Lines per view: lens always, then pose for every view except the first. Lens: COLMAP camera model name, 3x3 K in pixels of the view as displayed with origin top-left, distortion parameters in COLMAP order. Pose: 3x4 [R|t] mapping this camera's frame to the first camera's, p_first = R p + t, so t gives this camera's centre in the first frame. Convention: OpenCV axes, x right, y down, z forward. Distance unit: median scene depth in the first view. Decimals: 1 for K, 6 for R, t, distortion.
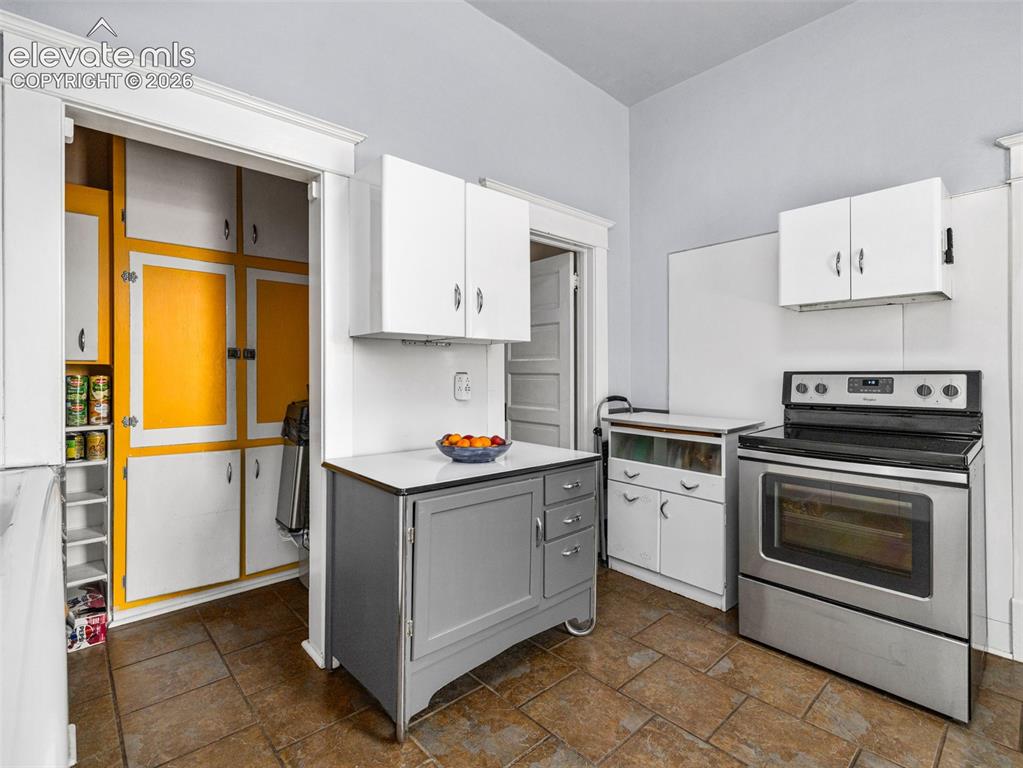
lens RADIAL K [[485.5, 0, 516.1], [0, 485.5, 376.3], [0, 0, 1]] dist [-0.002386, 0.000930]
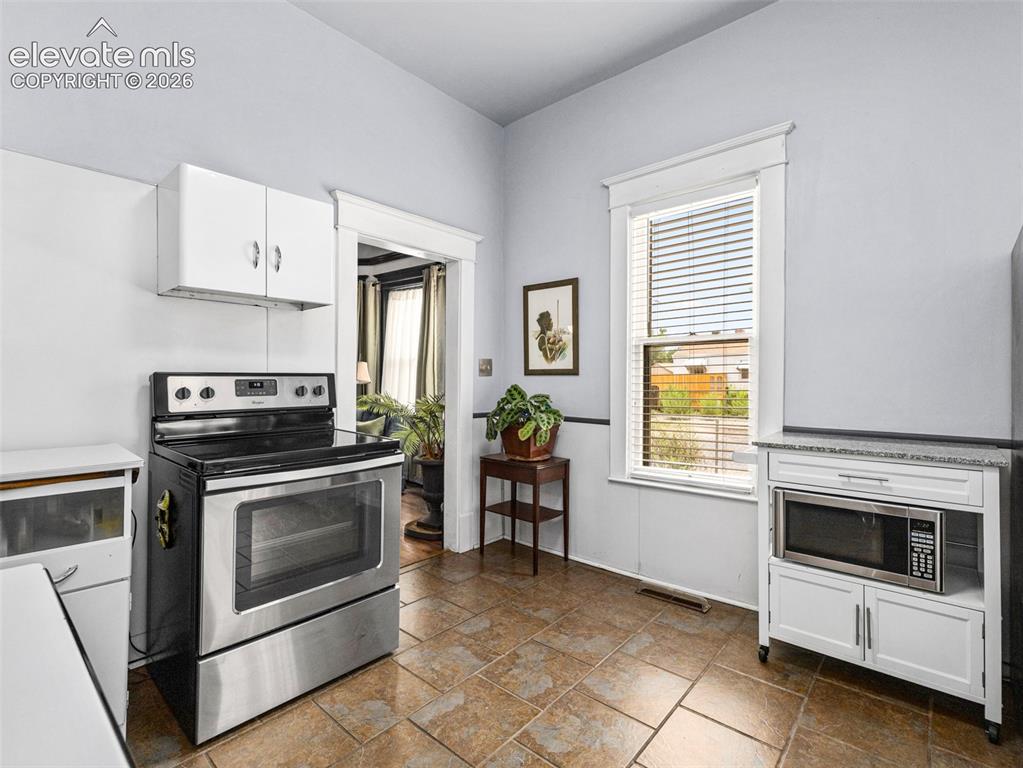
lens RADIAL K [[485.5, 0, 516.7], [0, 485.5, 376.9], [0, 0, 1]] dist [-0.002386, 0.000930]
pose [[-0.095253, -0.003680, 0.995446, -0.282934], [-0.000666, 0.999993, 0.003633, -0.006859], [-0.995453, -0.000317, -0.095255, 0.602300]]
